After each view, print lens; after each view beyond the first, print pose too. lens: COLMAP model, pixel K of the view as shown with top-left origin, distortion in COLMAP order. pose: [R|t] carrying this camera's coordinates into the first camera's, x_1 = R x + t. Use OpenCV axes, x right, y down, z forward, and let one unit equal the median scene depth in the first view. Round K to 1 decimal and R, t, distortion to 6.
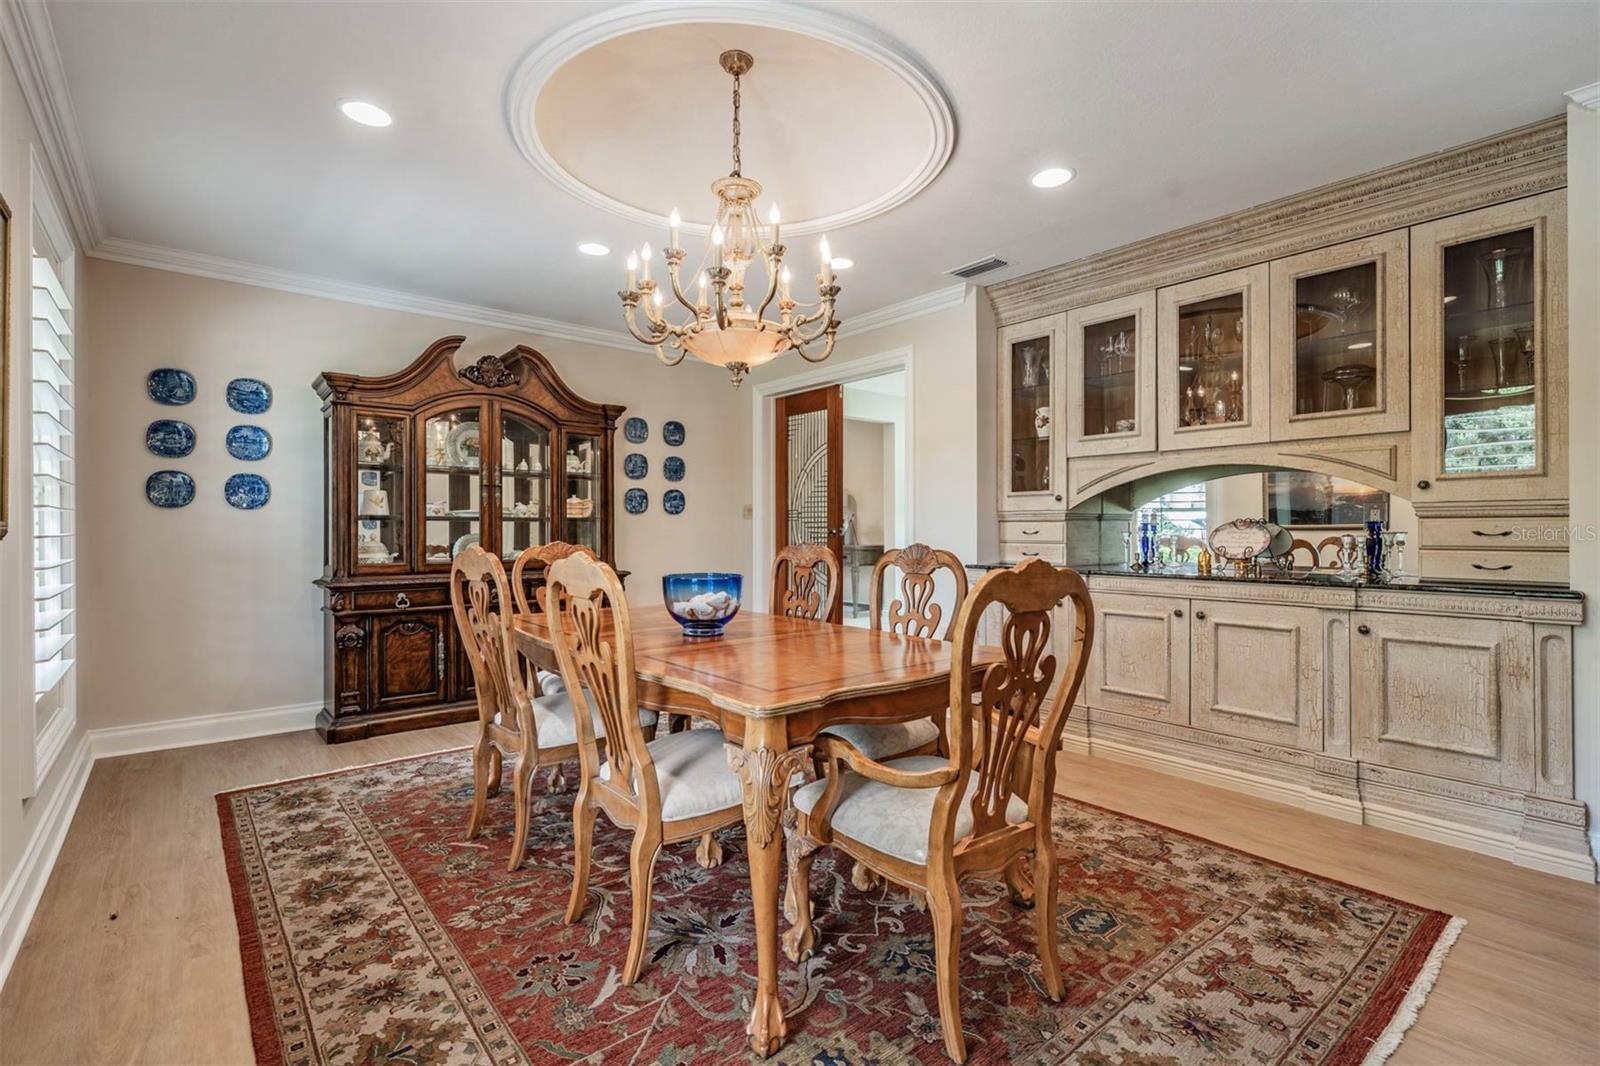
lens RADIAL K [[759.8, 0, 792.1], [0, 759.8, 521.5], [0, 0, 1]] dist [0.000618, -0.000205]
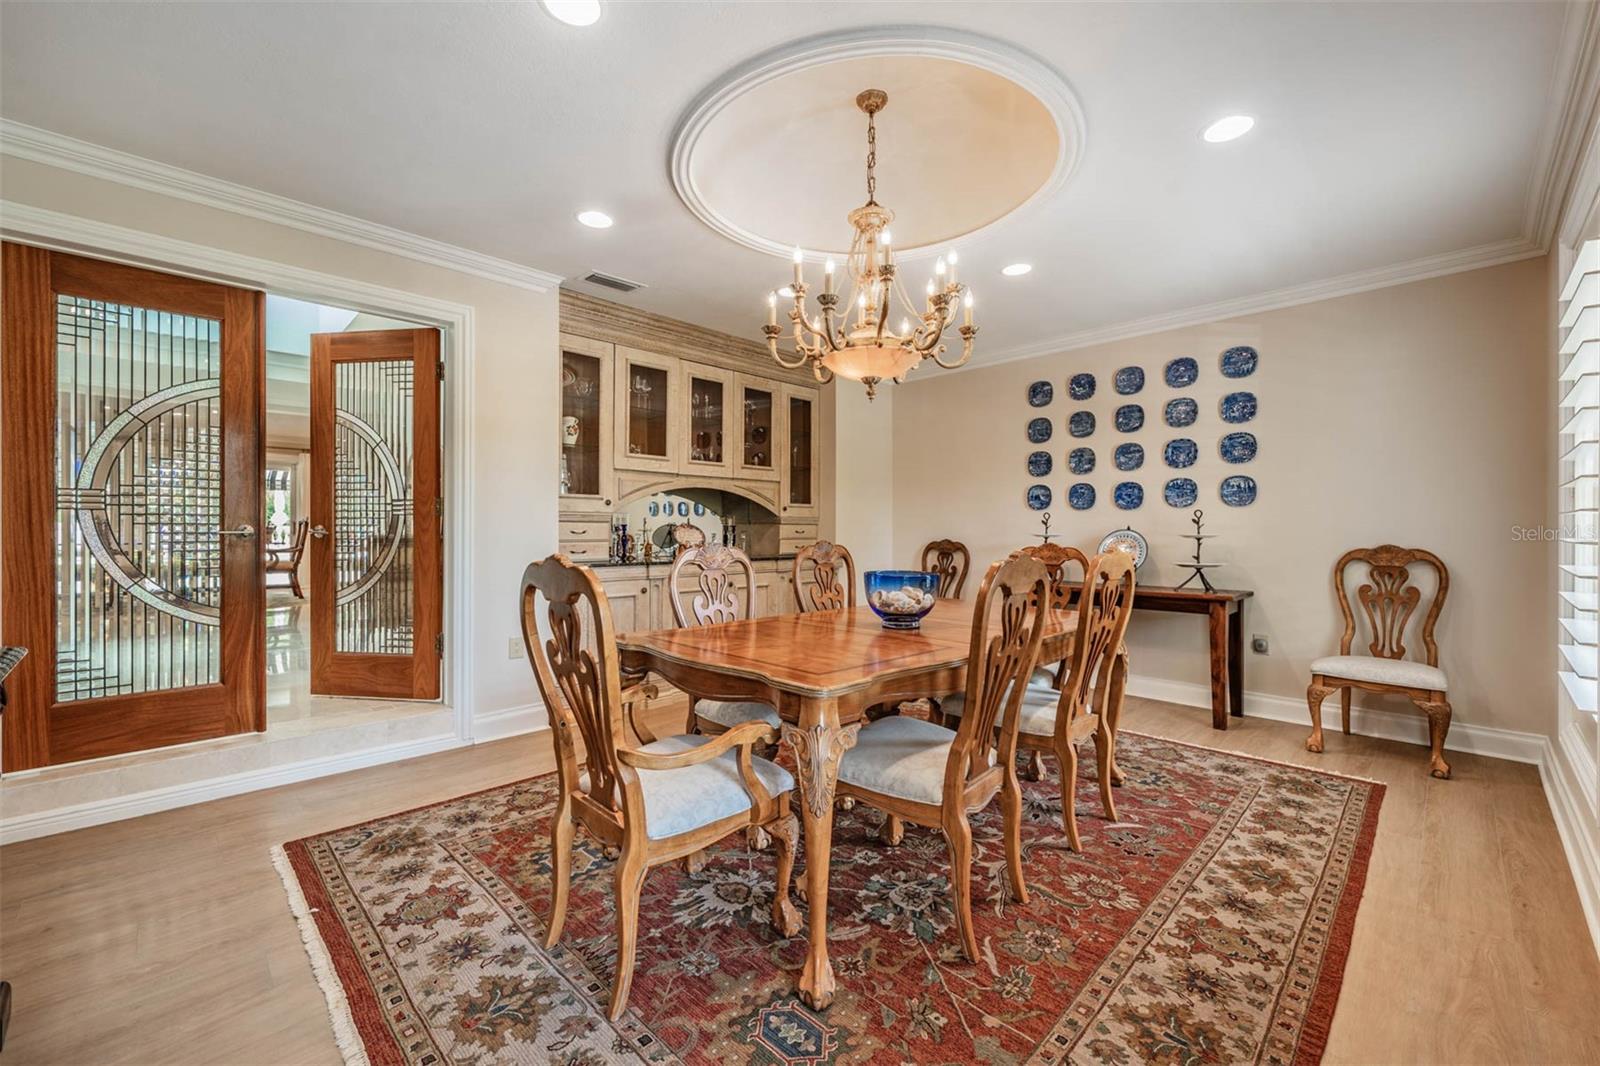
lens RADIAL K [[654.3, 0, 796.2], [0, 654.3, 536.3], [0, 0, 1]] dist [0.000604, 0.000595]
pose [[-0.108650, -0.014779, 0.993970, -1.262906], [-0.016262, 0.999782, 0.013088, 0.005444], [-0.993947, -0.014742, -0.108866, 1.534750]]
